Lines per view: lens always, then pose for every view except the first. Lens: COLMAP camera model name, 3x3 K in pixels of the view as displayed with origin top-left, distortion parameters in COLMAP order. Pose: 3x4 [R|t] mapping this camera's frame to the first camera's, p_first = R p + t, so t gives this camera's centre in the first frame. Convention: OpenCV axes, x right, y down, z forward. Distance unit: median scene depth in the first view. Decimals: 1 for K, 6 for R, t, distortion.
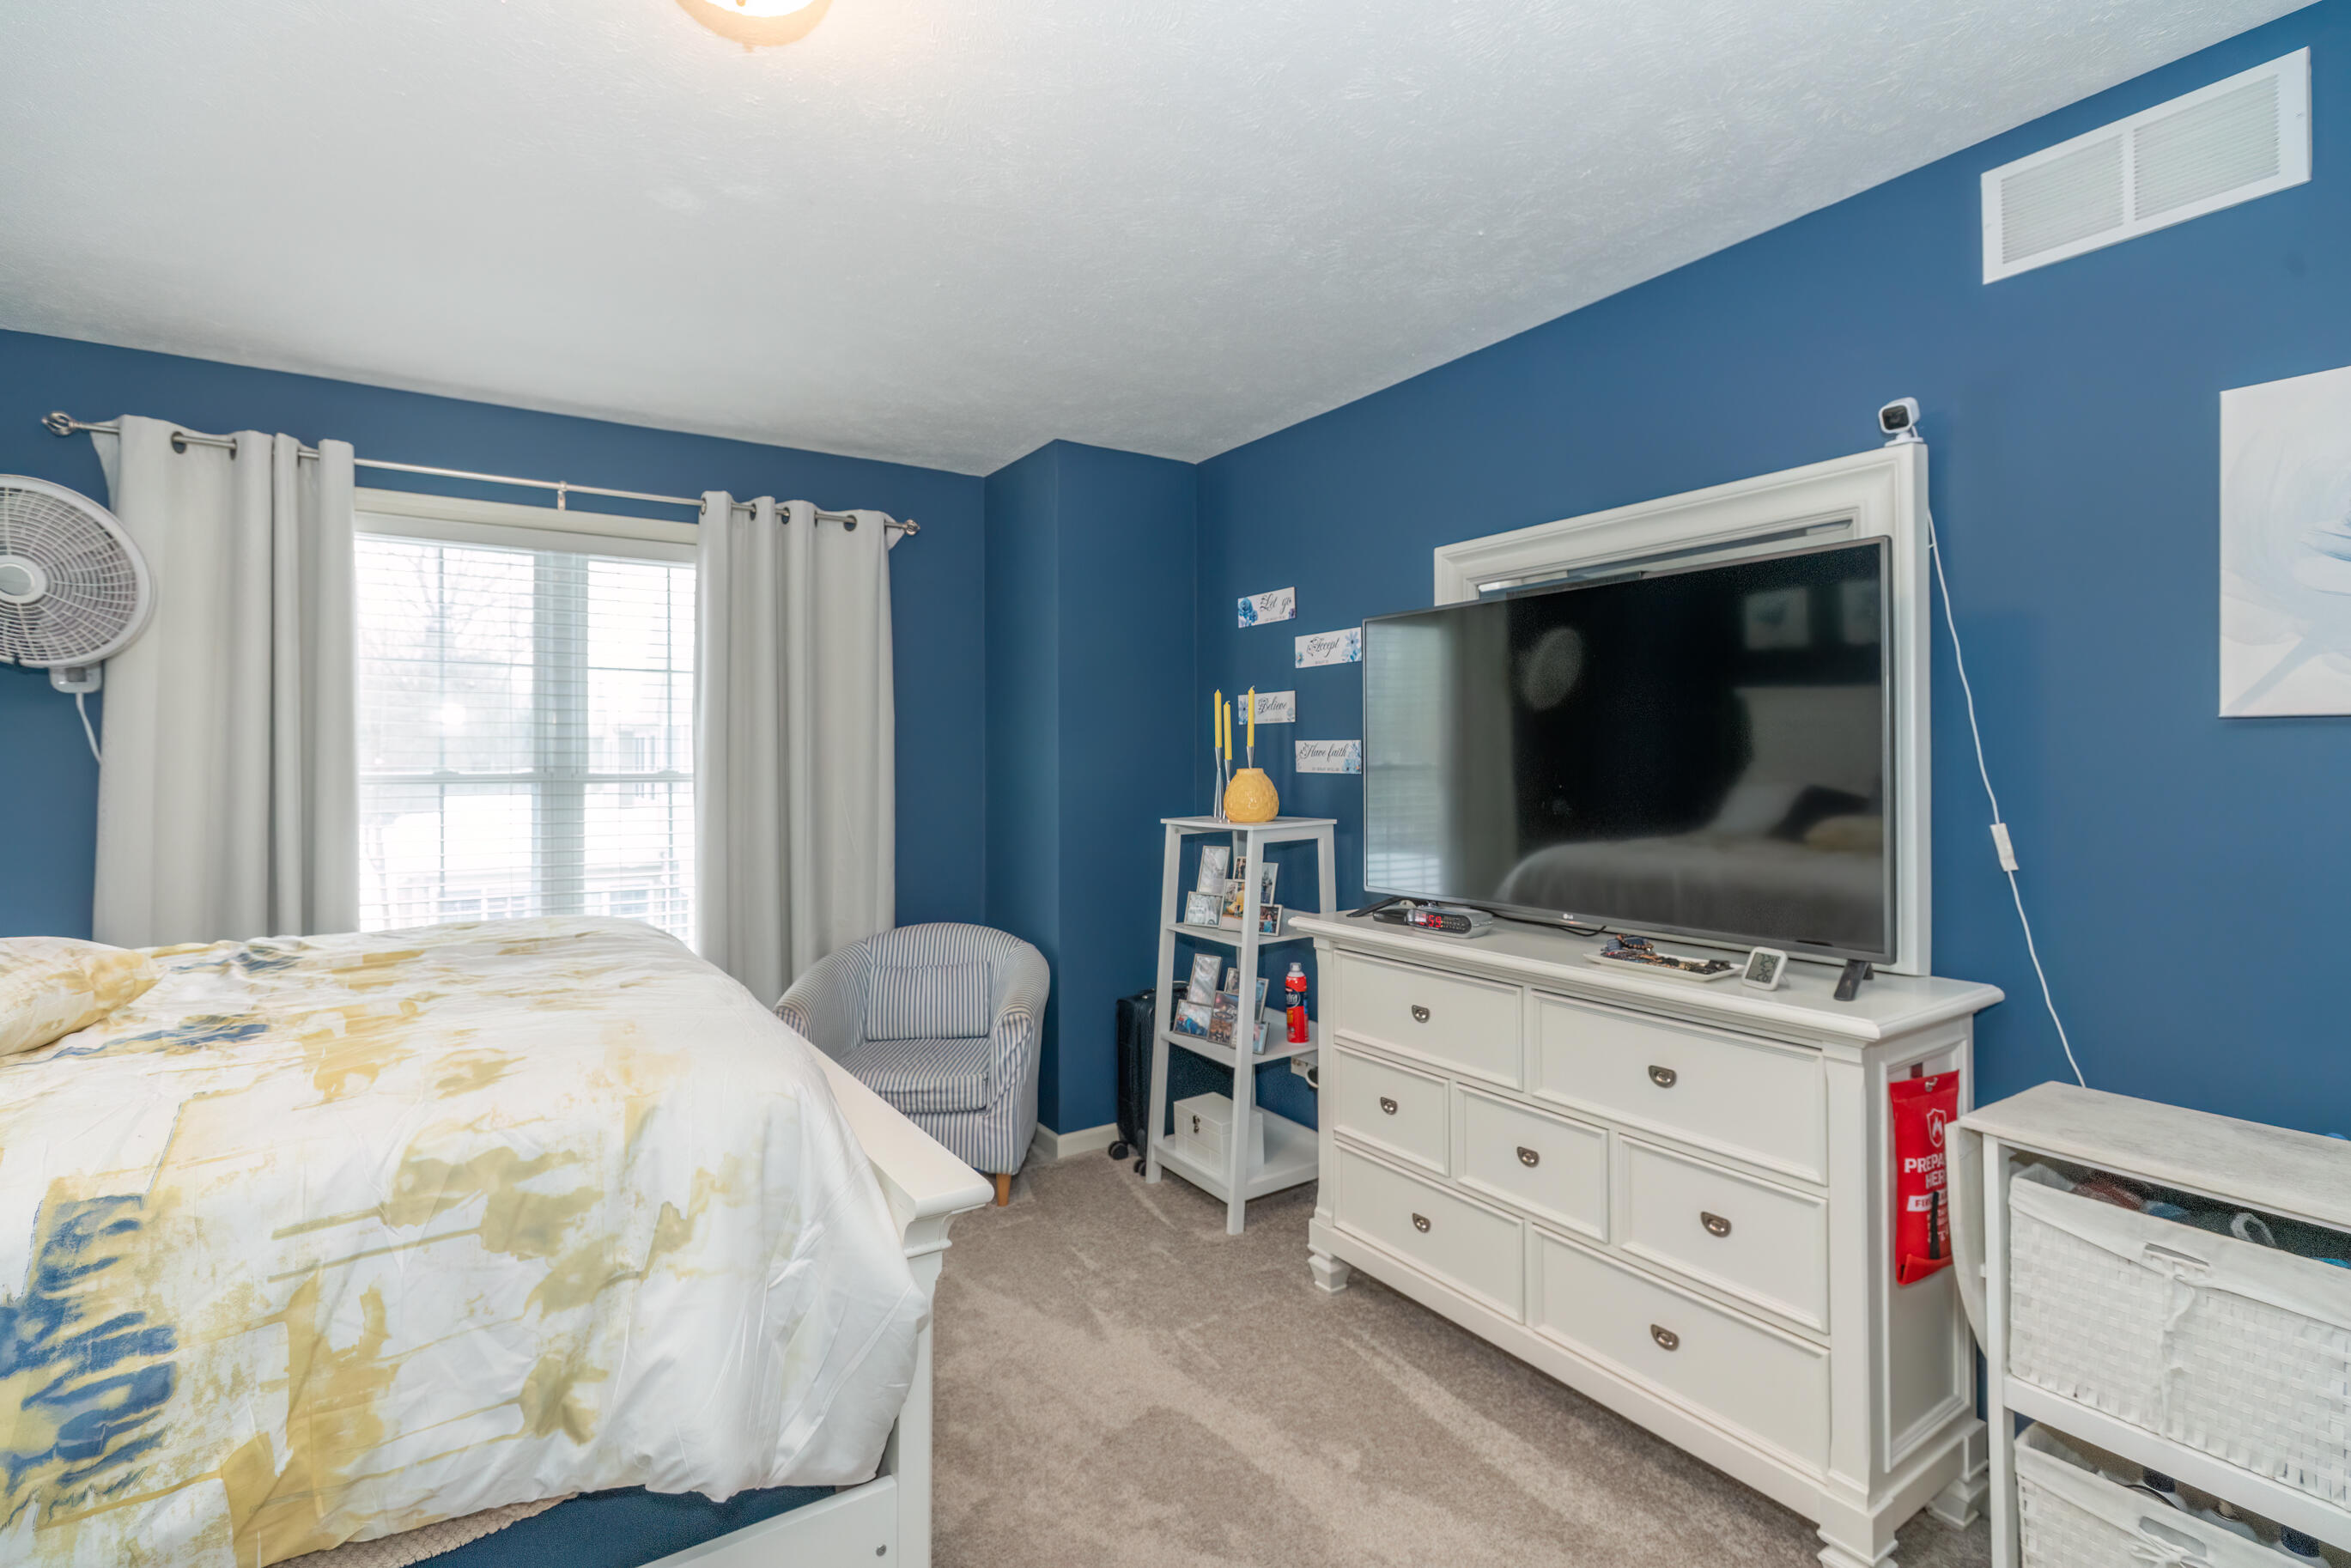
lens RADIAL K [[1061.1, 0, 1146.2], [0, 1061.1, 752.7], [0, 0, 1]] dist [-0.003986, 0.000828]
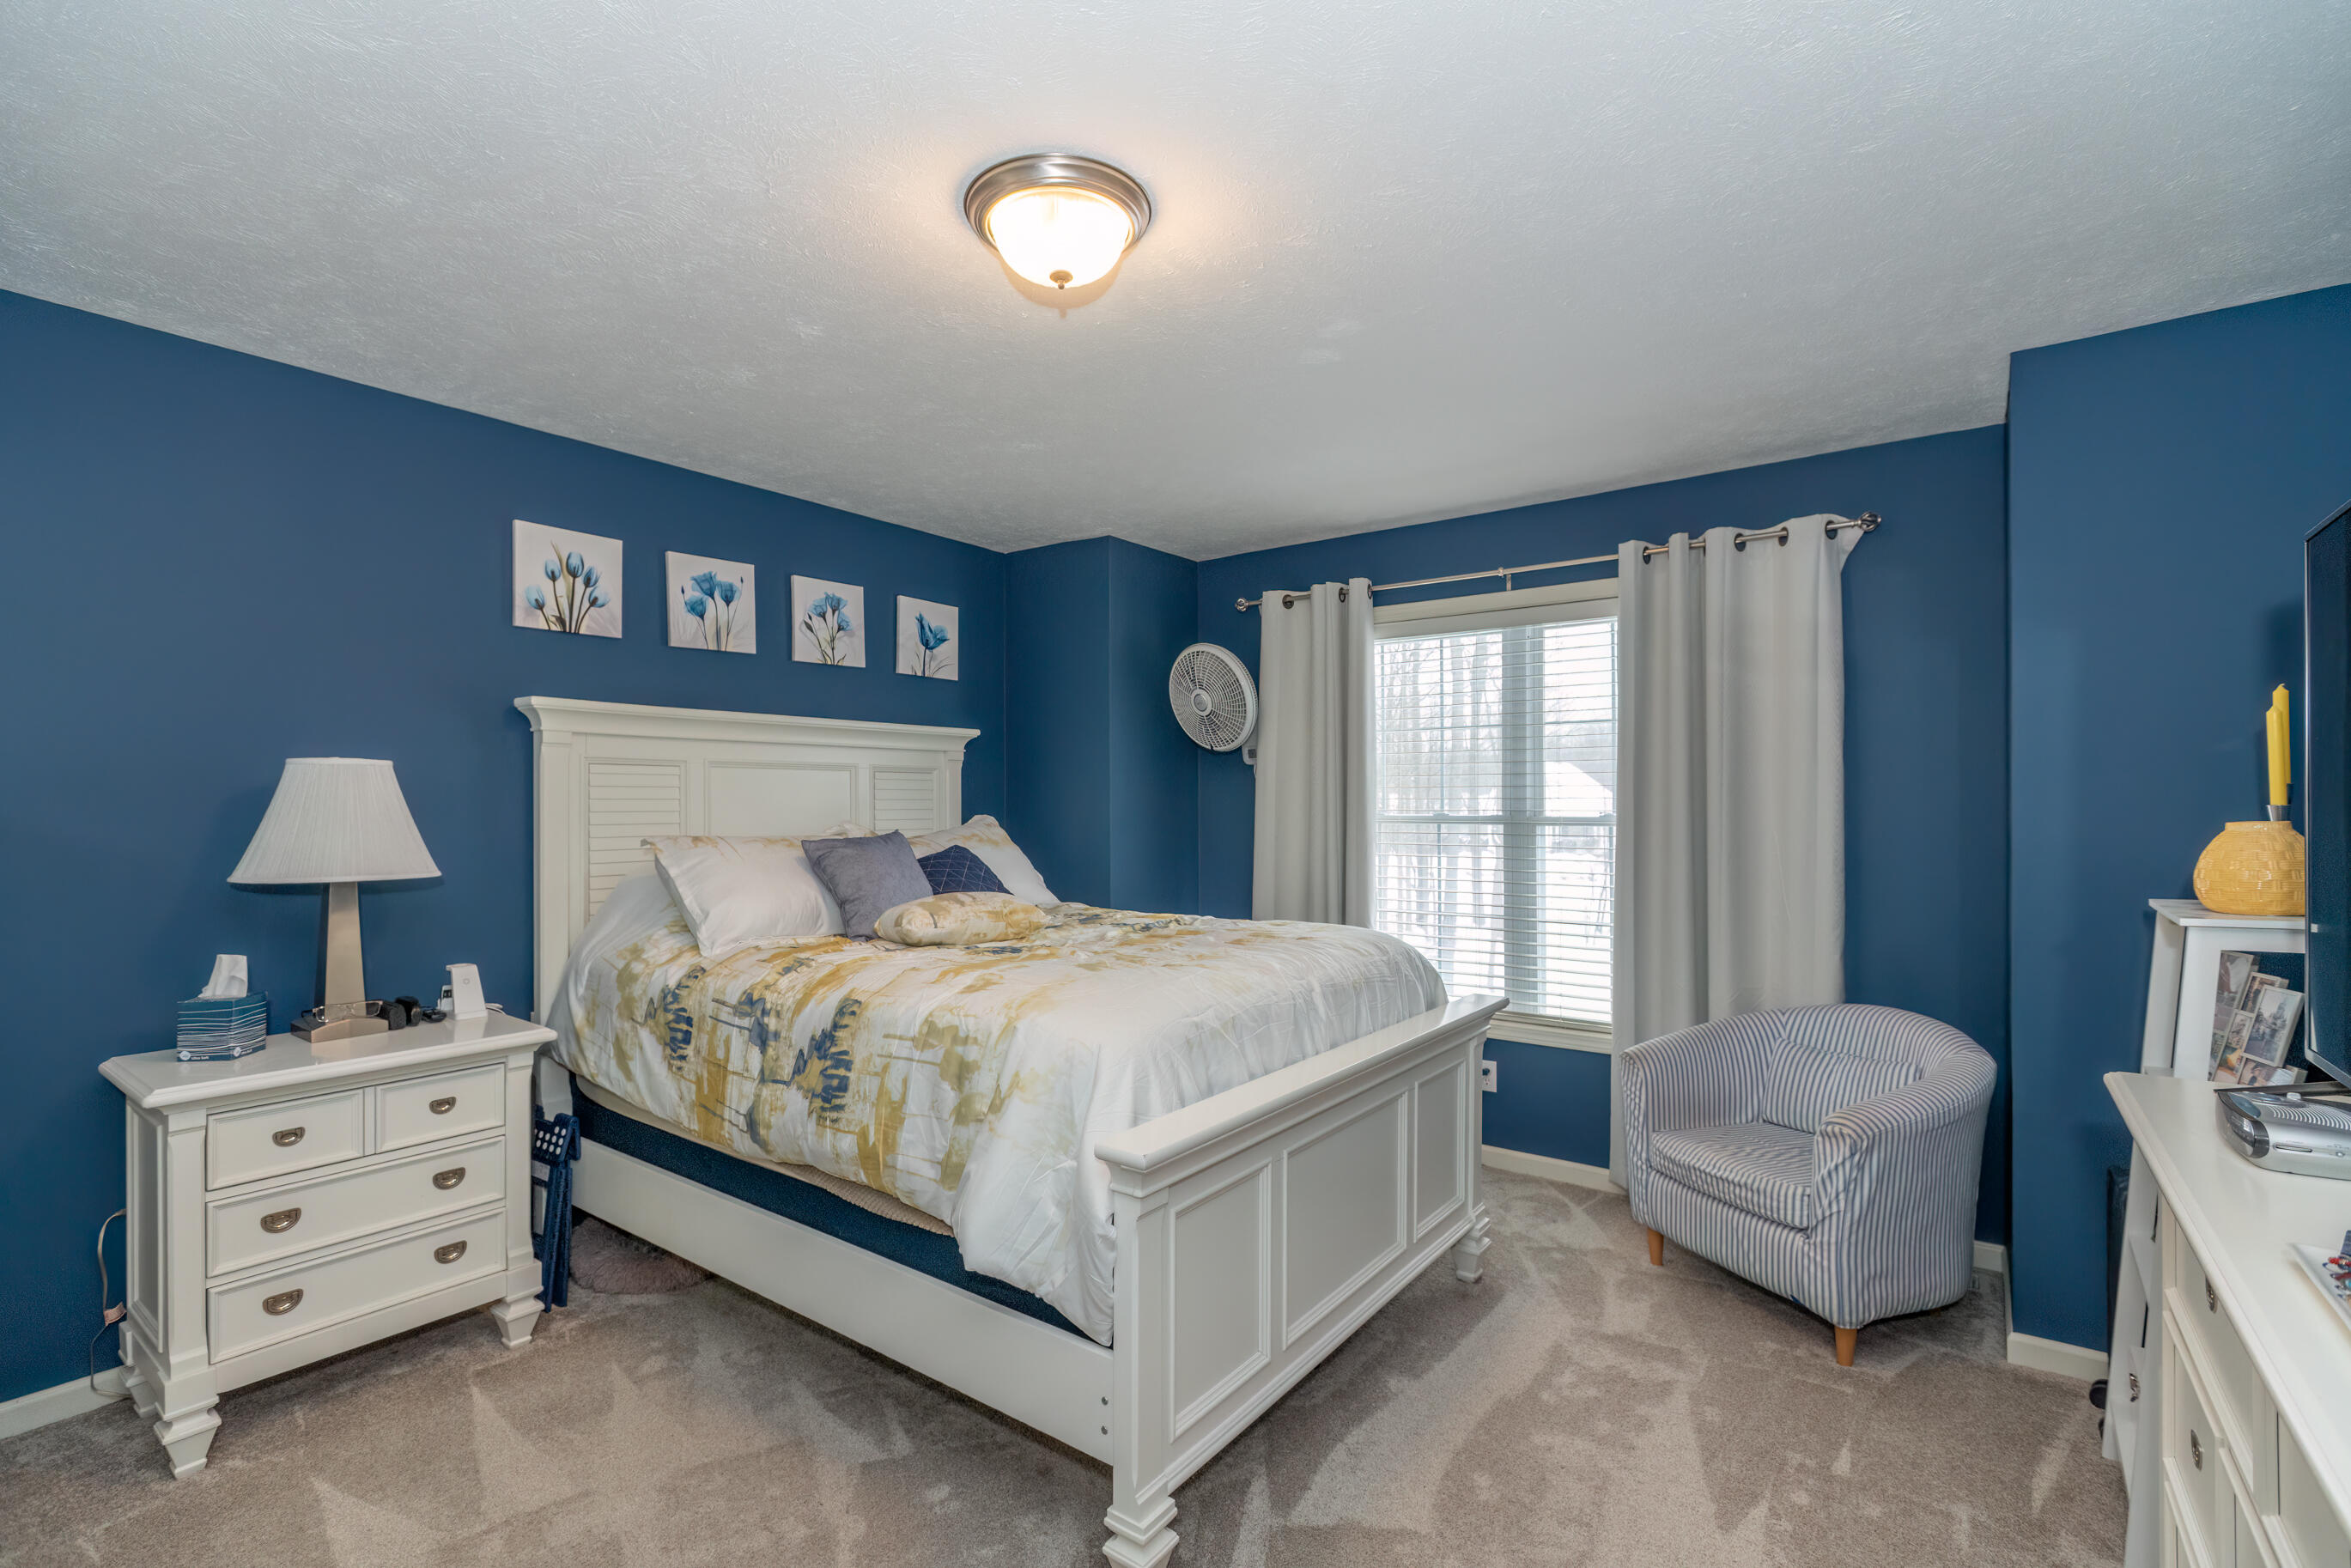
lens RADIAL K [[1061.1, 0, 1206.1], [0, 1061.1, 811.9], [0, 0, 1]] dist [-0.003986, 0.000828]
pose [[0.363890, 0.008737, -0.931401, 0.485055], [0.006611, 0.999907, 0.011962, -0.001652], [0.931418, -0.010510, 0.363798, 0.301416]]
